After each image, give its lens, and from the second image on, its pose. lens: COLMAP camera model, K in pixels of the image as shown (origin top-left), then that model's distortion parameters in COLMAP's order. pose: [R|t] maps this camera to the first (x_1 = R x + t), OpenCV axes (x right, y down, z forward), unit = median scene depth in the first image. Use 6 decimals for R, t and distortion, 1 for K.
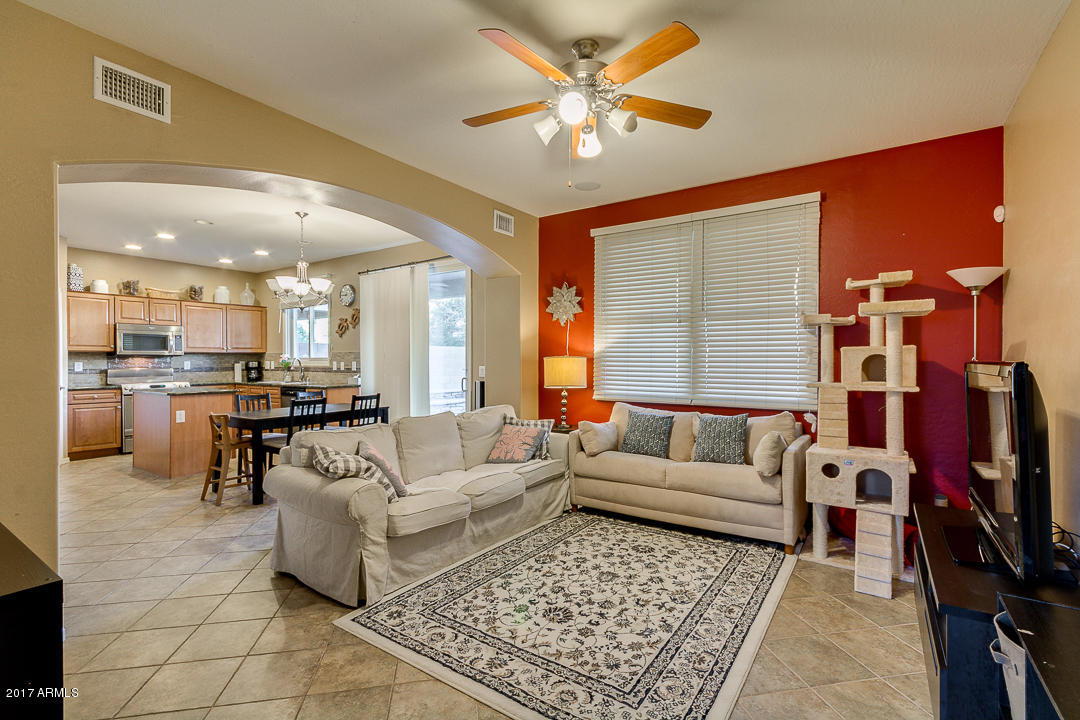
lens RADIAL K [[496.9, 0, 549.6], [0, 496.9, 364.5], [0, 0, 1]] dist [0.004400, -0.000002]
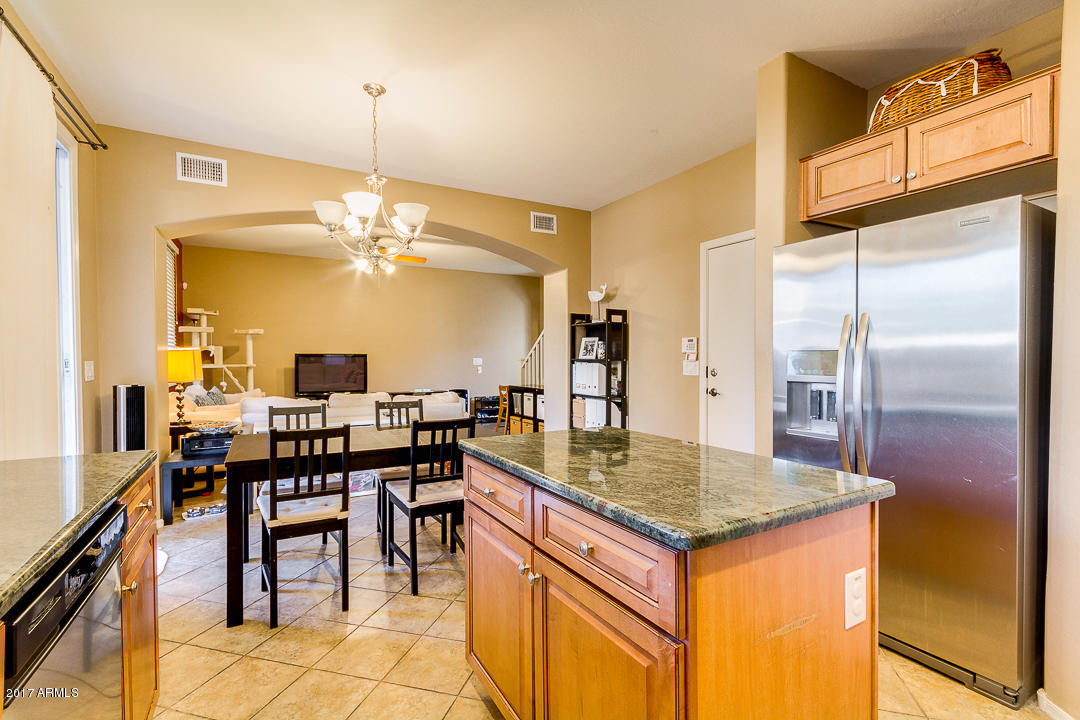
lens RADIAL K [[496.9, 0, 547.5], [0, 496.9, 360.7], [0, 0, 1]] dist [0.004400, -0.000002]
pose [[-0.895937, -0.004256, 0.444161, -0.687290], [0.003406, 0.999859, 0.016451, -0.002972], [-0.444168, 0.016252, -0.895796, 1.051250]]
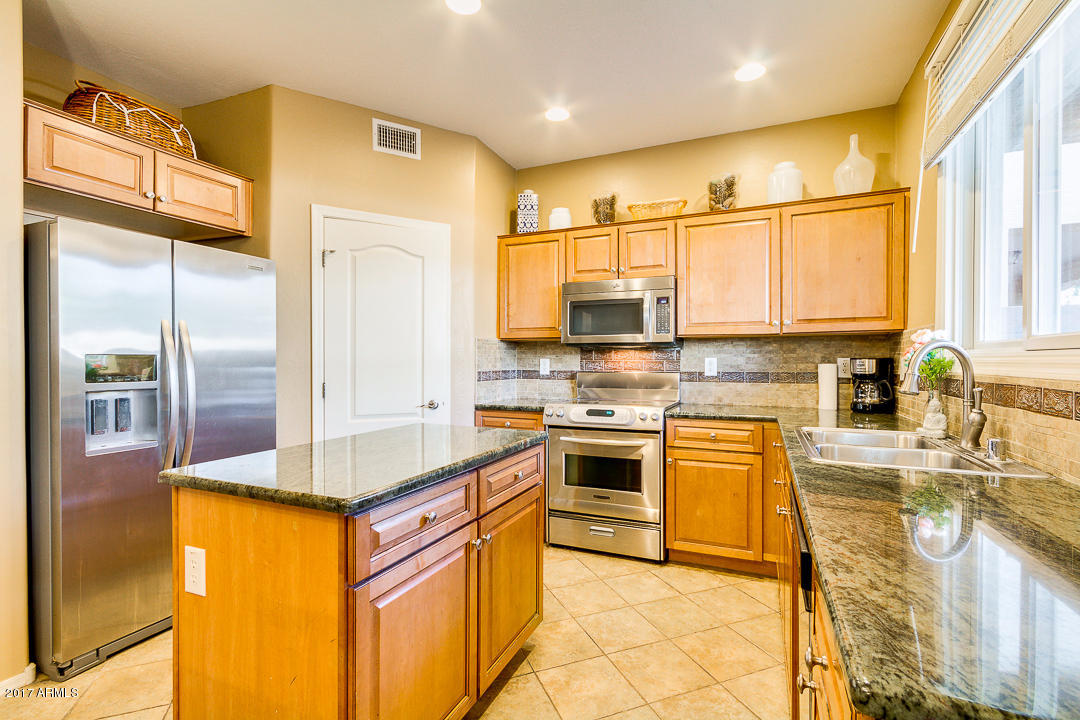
lens RADIAL K [[496.9, 0, 545.6], [0, 496.9, 363.7], [0, 0, 1]] dist [0.004400, -0.000002]
pose [[0.173269, 0.008490, -0.984838, -0.355382], [-0.009497, 0.999931, 0.006949, -0.002826], [0.984829, 0.008149, 0.173338, 0.868445]]
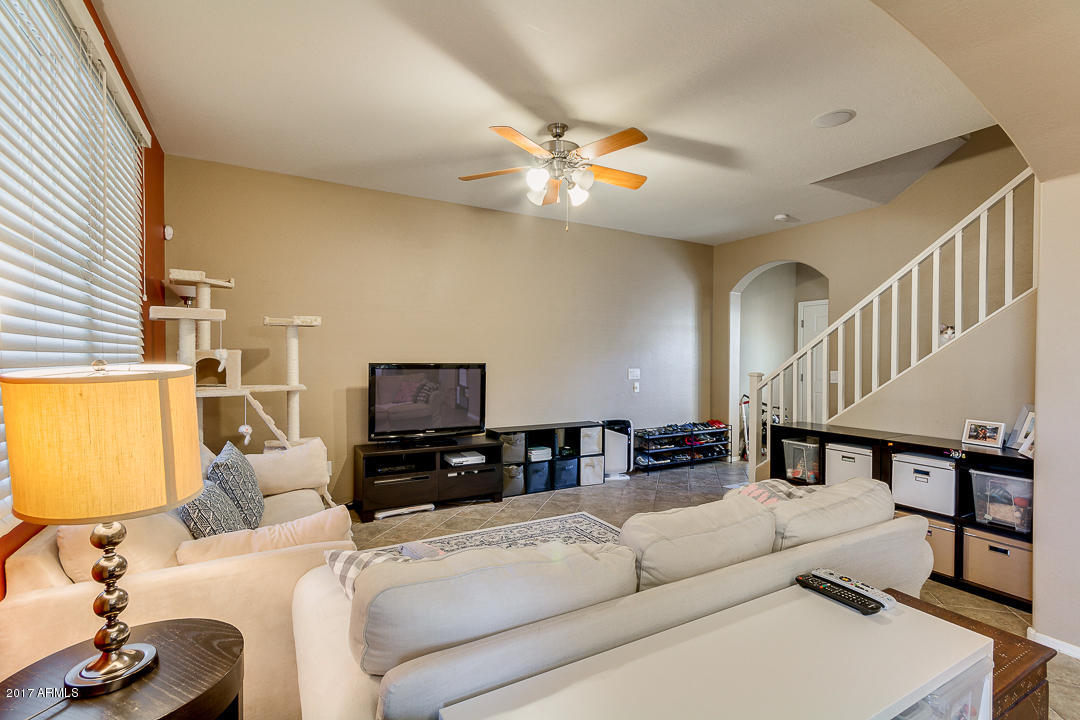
lens RADIAL K [[496.9, 0, 541.4], [0, 496.9, 363.1], [0, 0, 1]] dist [0.004400, -0.000002]
pose [[-0.892151, -0.009268, 0.451643, -0.170027], [-0.000891, 0.999824, 0.018757, -0.013728], [-0.451737, 0.016332, -0.892002, 0.764862]]
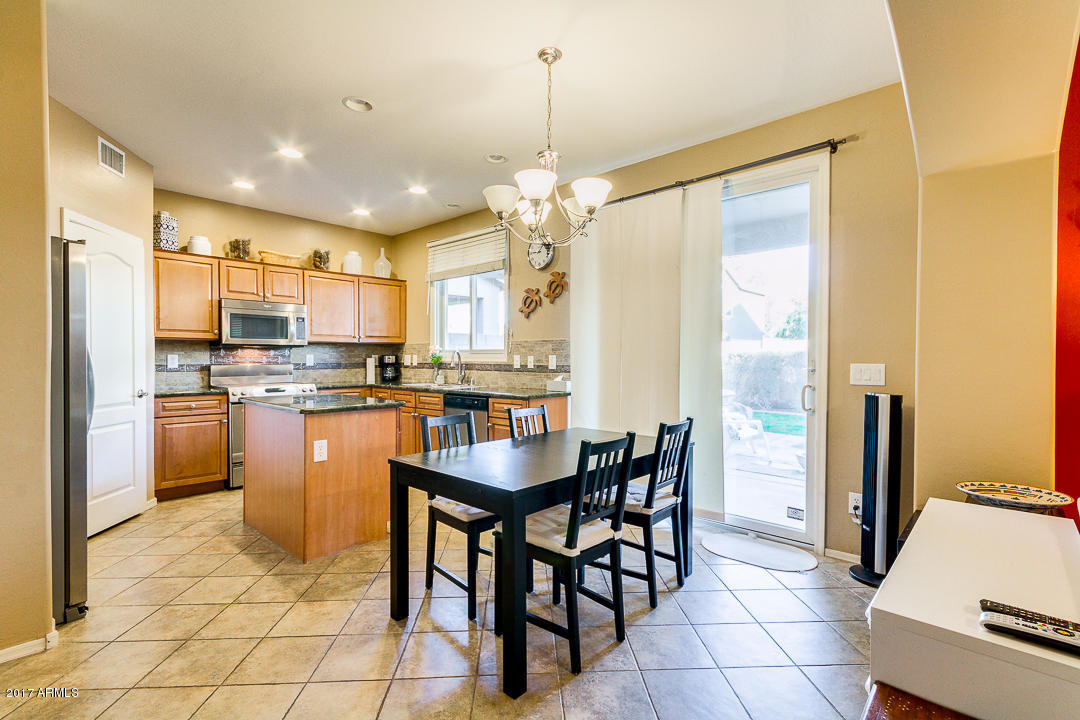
lens RADIAL K [[496.9, 0, 544.4], [0, 496.9, 364.5], [0, 0, 1]] dist [0.004400, -0.000002]
pose [[0.989122, 0.005050, -0.147008, -0.315535], [-0.004179, 0.999972, 0.006239, 0.002353], [0.147036, -0.005556, 0.989116, 0.372582]]
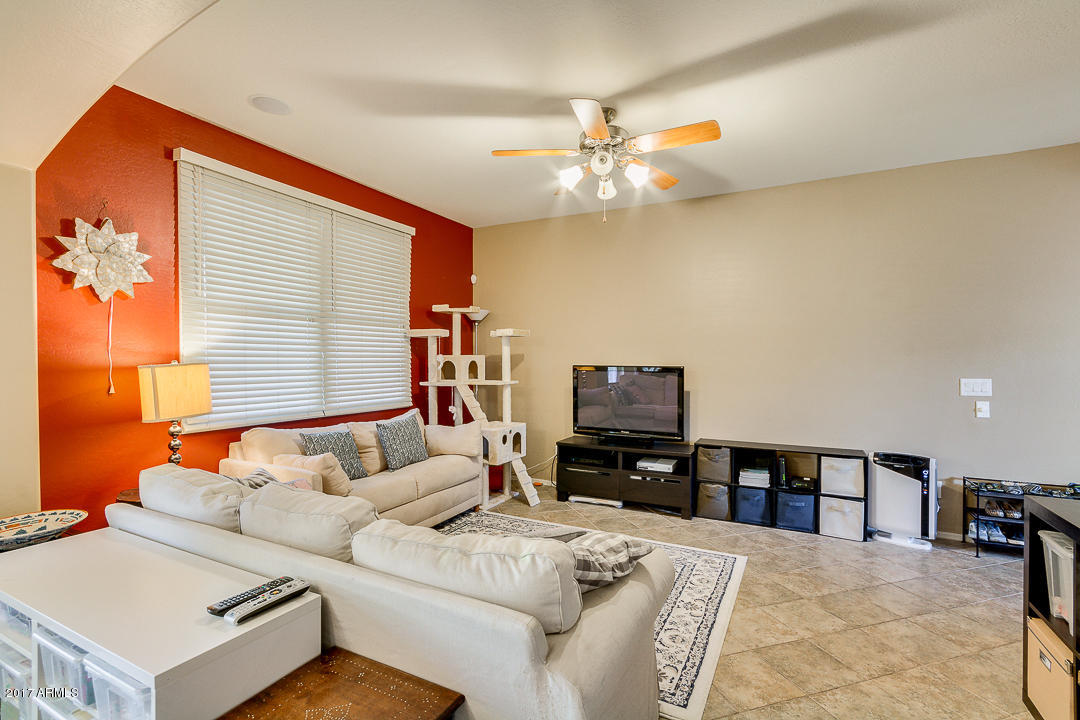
lens RADIAL K [[496.9, 0, 543.6], [0, 496.9, 363.3], [0, 0, 1]] dist [0.004400, -0.000002]
pose [[-0.114415, -0.009950, 0.993383, -0.393171], [0.006102, 0.999924, 0.010718, -0.012641], [-0.993414, 0.007287, -0.114346, 0.448964]]
